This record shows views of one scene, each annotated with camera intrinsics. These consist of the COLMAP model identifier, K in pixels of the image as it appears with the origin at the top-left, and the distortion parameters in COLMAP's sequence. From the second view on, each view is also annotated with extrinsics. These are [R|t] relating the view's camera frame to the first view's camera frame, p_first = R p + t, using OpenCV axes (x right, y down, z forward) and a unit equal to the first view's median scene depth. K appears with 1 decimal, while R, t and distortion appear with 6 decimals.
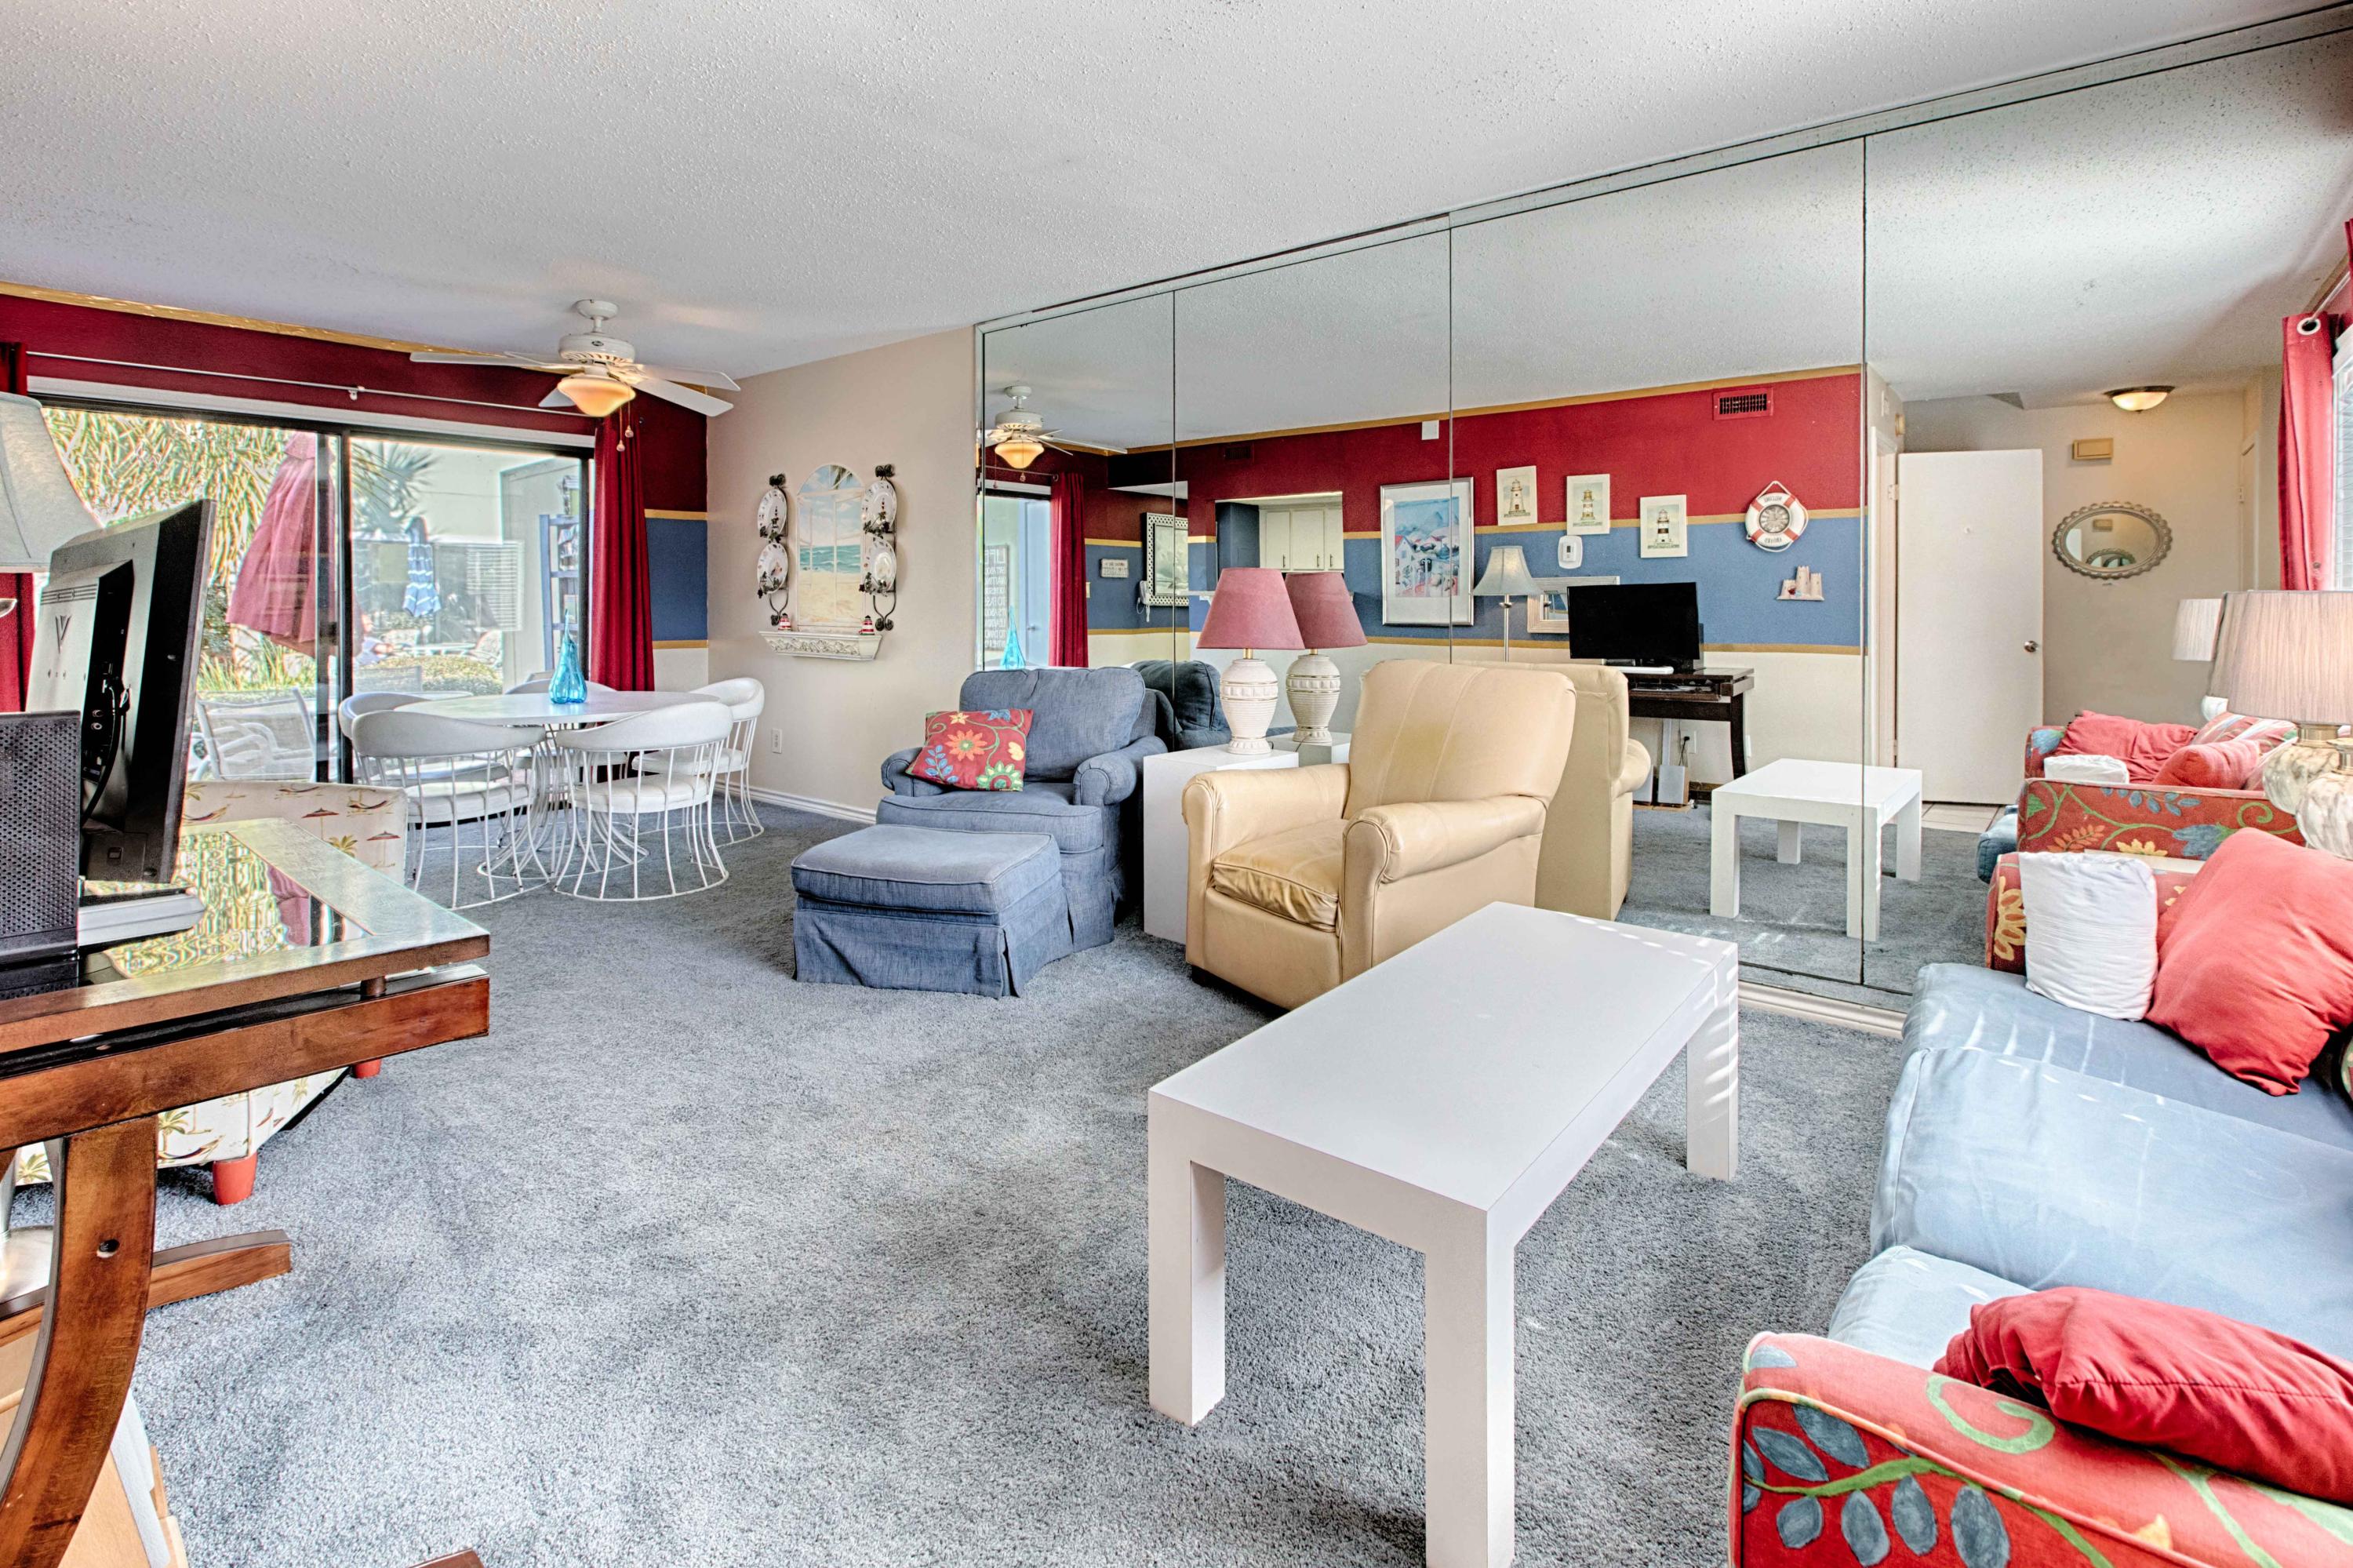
lens RADIAL K [[1178.5, 0, 1181.0], [0, 1178.5, 724.9], [0, 0, 1]] dist [0.014018, -0.008869]
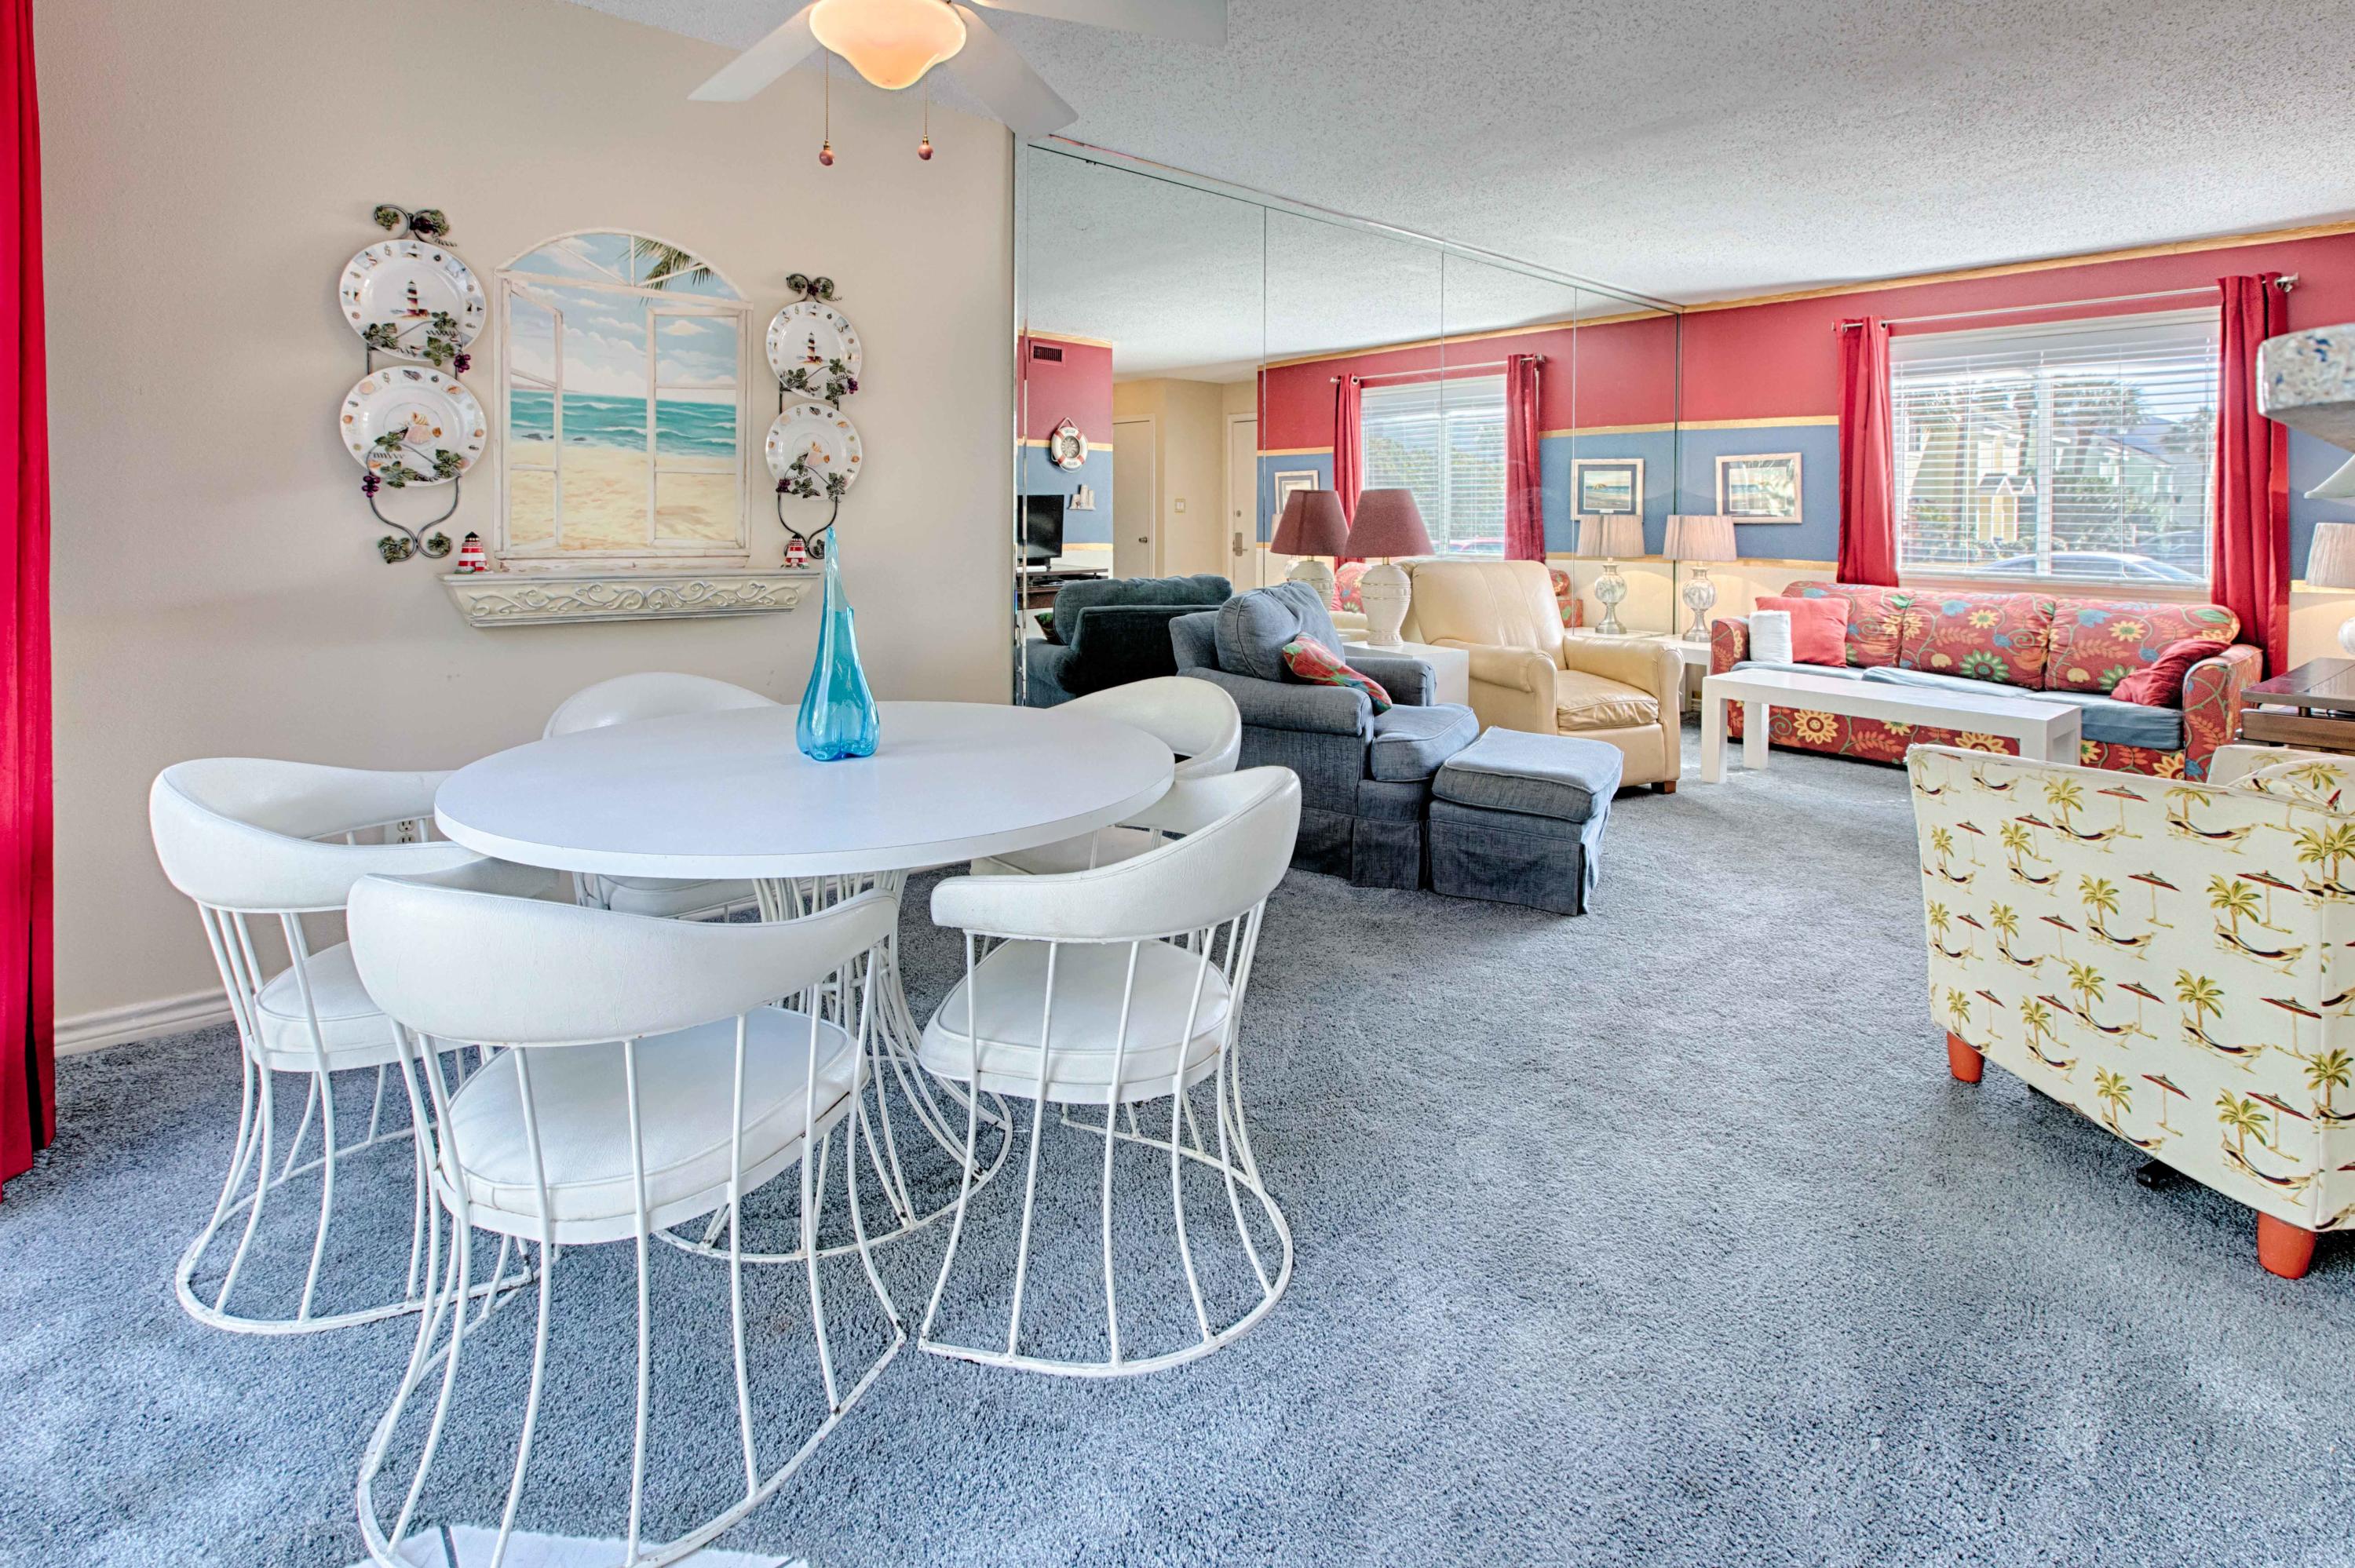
lens RADIAL K [[1179.3, 0, 1182.0], [0, 1179.3, 724.9], [0, 0, 1]] dist [0.014018, -0.008869]
pose [[0.136032, -0.175322, 0.975068, -0.791474], [0.100623, 0.981572, 0.162454, -0.071858], [-0.985581, 0.076015, 0.151166, 0.698251]]
